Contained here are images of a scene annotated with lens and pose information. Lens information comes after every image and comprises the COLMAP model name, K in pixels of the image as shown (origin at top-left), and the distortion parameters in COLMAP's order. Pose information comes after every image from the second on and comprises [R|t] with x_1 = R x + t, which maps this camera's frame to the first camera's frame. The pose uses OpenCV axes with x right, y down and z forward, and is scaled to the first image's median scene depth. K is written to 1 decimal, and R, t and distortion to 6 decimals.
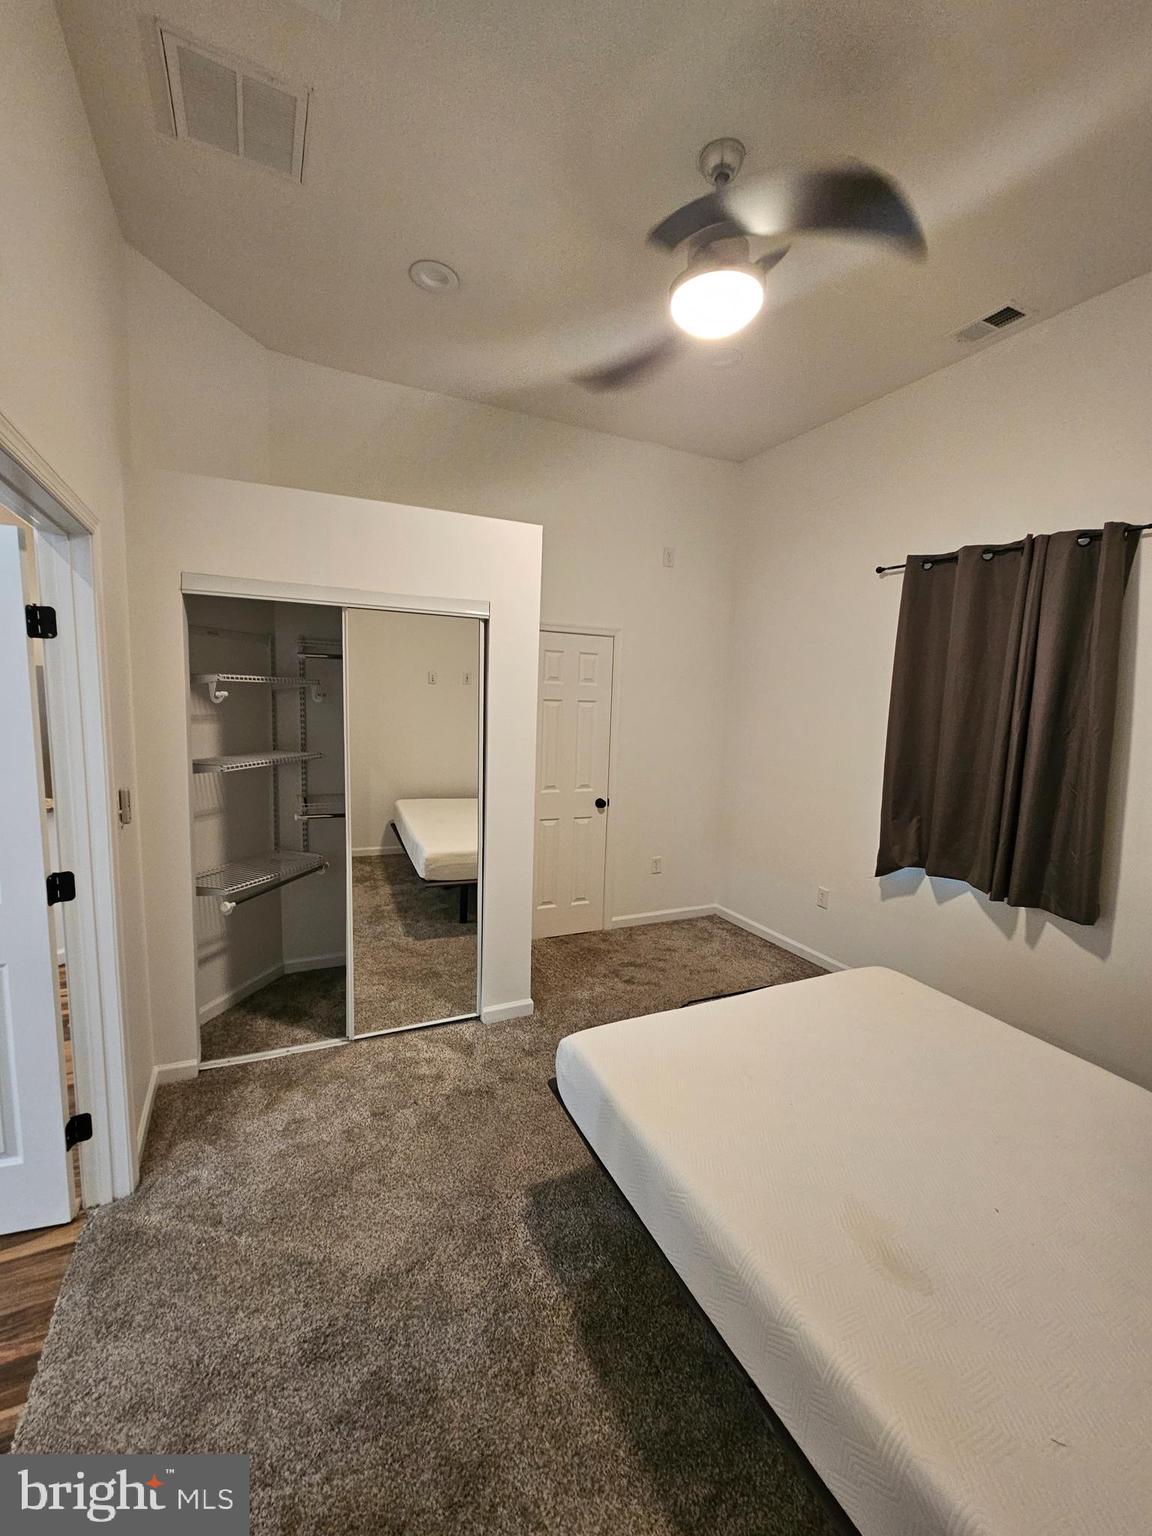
lens RADIAL K [[621.1, 0, 568.1], [0, 621.1, 770.1], [0, 0, 1]] dist [0.018347, -0.000819]
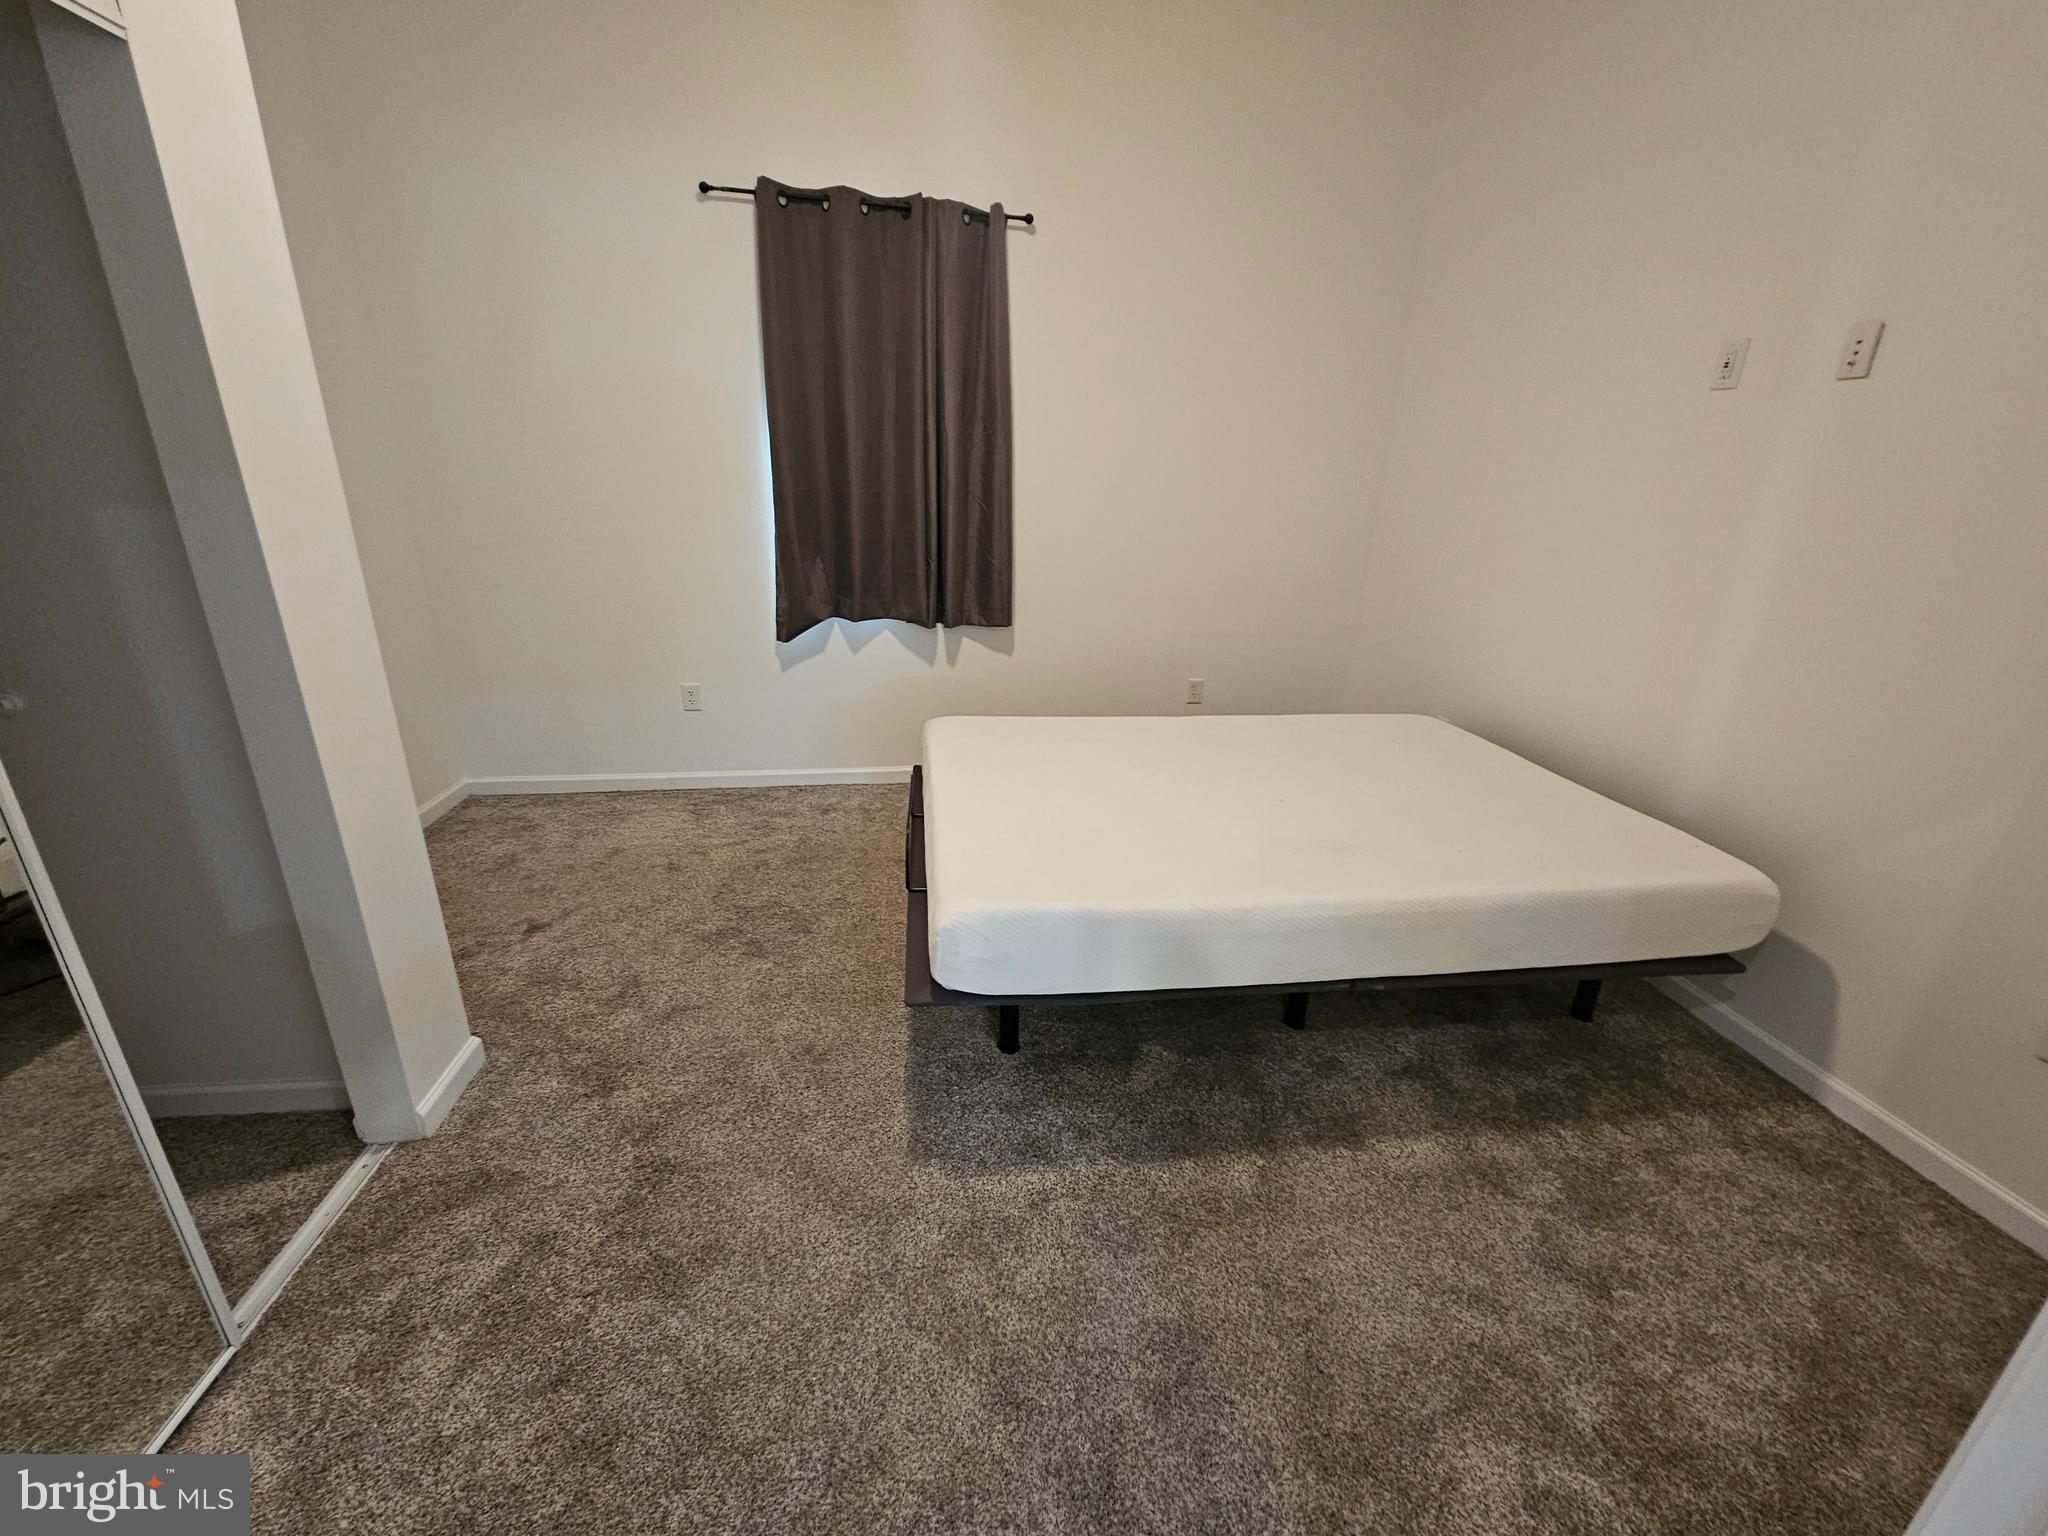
lens RADIAL K [[828.2, 0, 1020.6], [0, 828.2, 766.3], [0, 0, 1]] dist [0.018347, -0.000819]
pose [[0.325227, -0.344988, 0.880461, -0.460207], [0.099581, 0.938395, 0.330905, -0.001257], [-0.940378, -0.019942, 0.339545, 0.422182]]
